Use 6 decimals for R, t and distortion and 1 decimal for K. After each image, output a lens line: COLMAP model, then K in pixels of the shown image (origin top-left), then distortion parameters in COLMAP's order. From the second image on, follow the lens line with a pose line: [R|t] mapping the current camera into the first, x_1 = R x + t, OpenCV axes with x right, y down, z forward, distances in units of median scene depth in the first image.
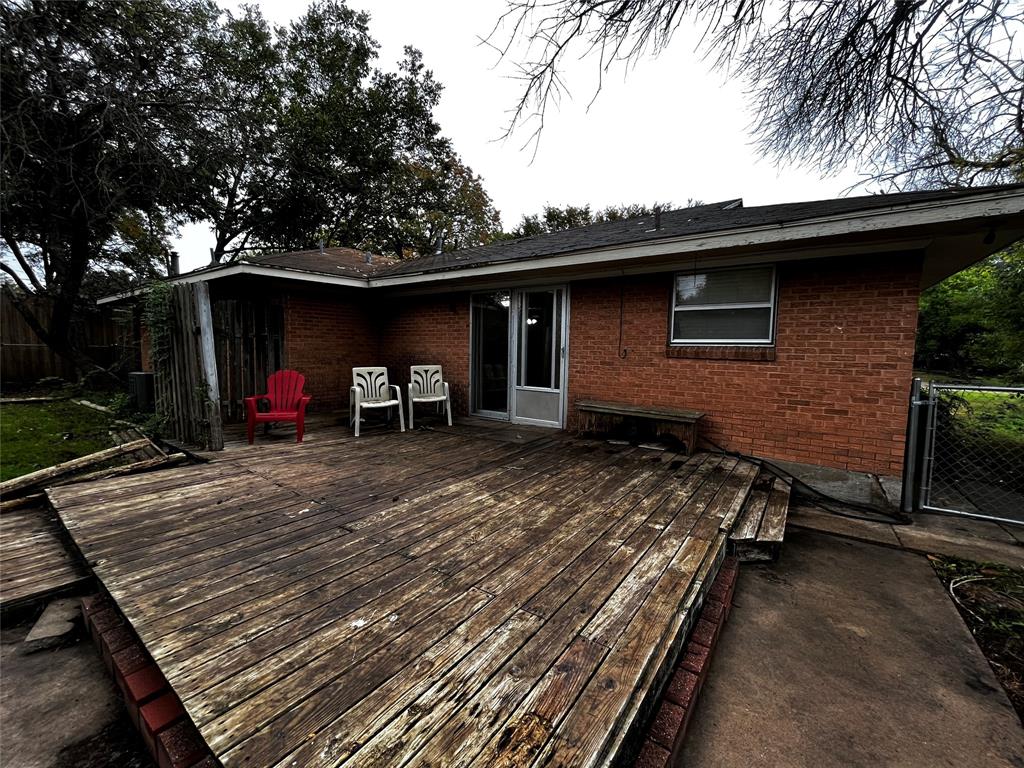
lens RADIAL K [[413.1, 0, 511.6], [0, 413.1, 382.1], [0, 0, 1]] dist [-0.002678, -0.000435]
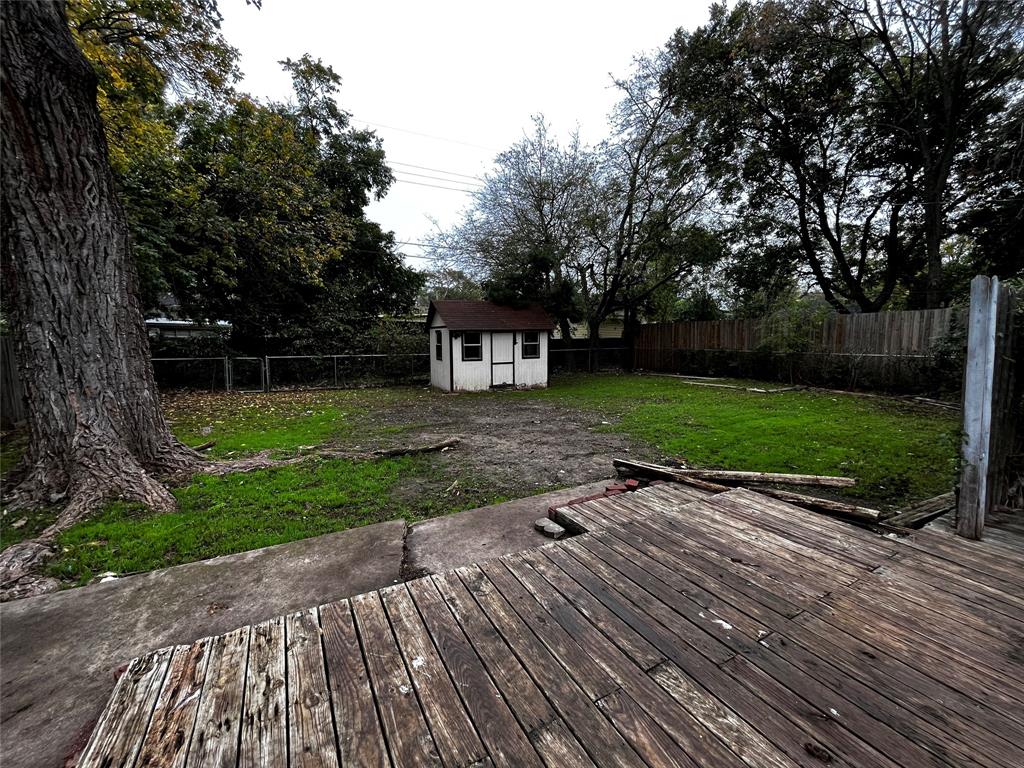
lens RADIAL K [[413.1, 0, 510.6], [0, 413.1, 382.0], [0, 0, 1]] dist [-0.002678, -0.000435]
pose [[-0.423341, 0.064471, -0.903673, 0.179946], [-0.088264, 0.989785, 0.111963, -0.098315], [0.901660, 0.127160, -0.413326, 0.702548]]
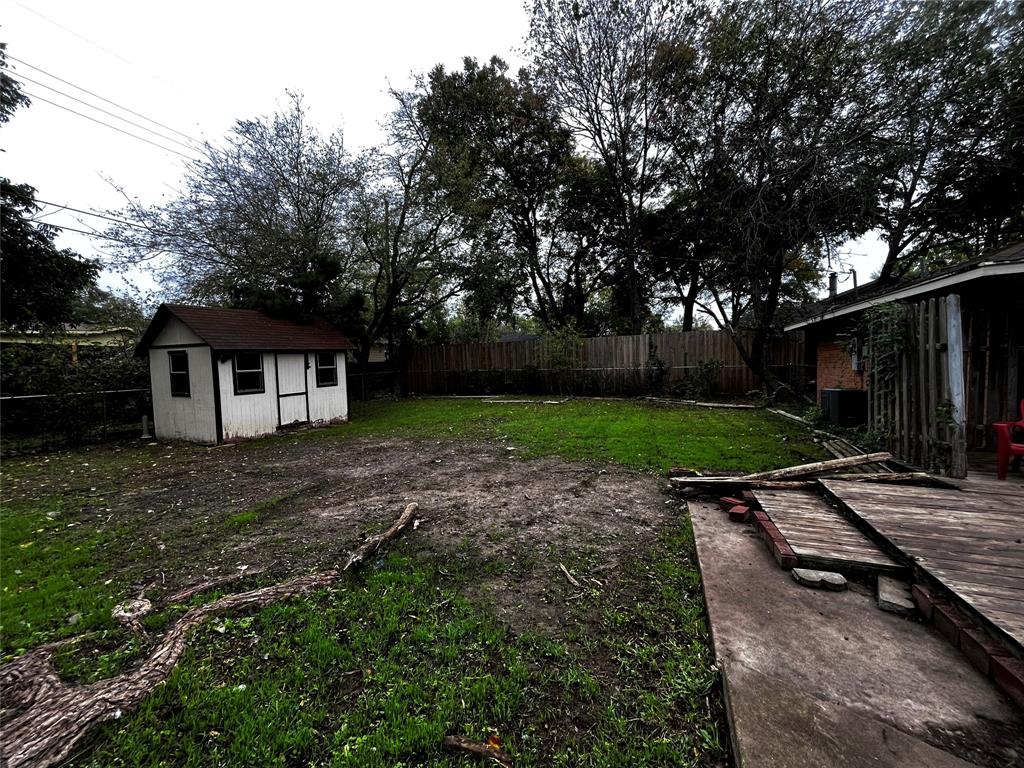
lens RADIAL K [[413.1, 0, 510.3], [0, 413.1, 382.3], [0, 0, 1]] dist [-0.002678, -0.000435]
pose [[0.259310, 0.011172, -0.965730, -0.116938], [-0.049458, 0.998775, -0.001726, 0.006395], [0.964527, 0.048210, 0.259544, -0.227941]]
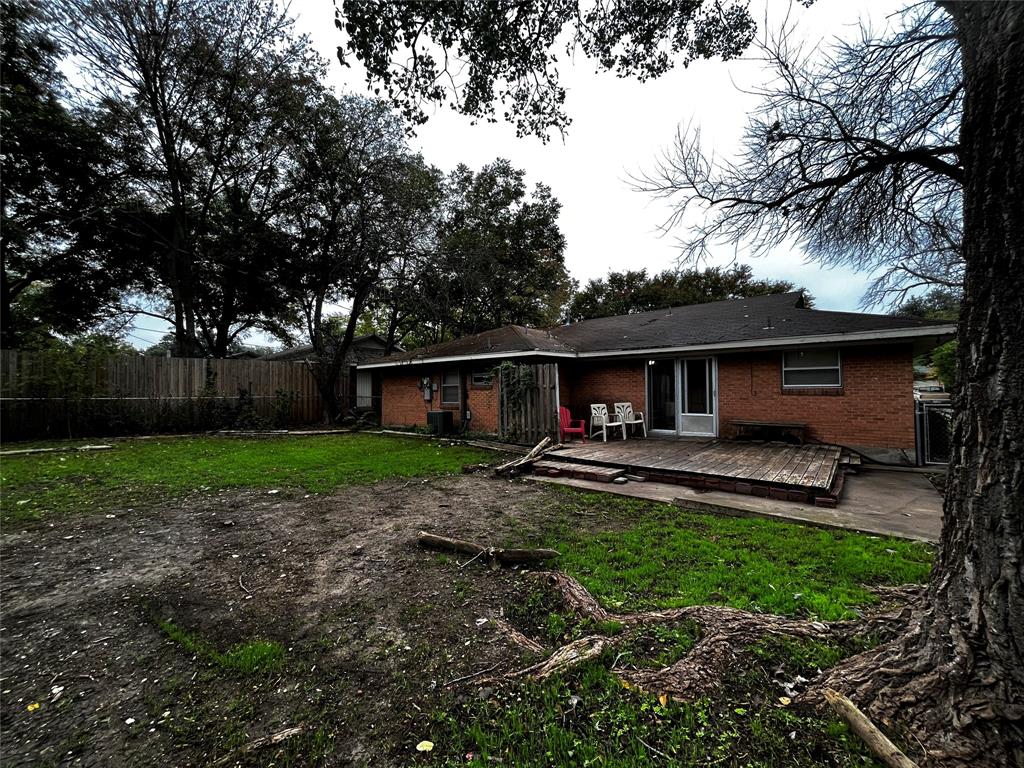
lens RADIAL K [[413.1, 0, 509.6], [0, 413.1, 382.8], [0, 0, 1]] dist [-0.002678, -0.000435]
pose [[0.997419, -0.024458, -0.067513, -0.952463], [0.017433, 0.994555, -0.102743, 0.075493], [0.069658, 0.101301, 0.992414, -1.247886]]
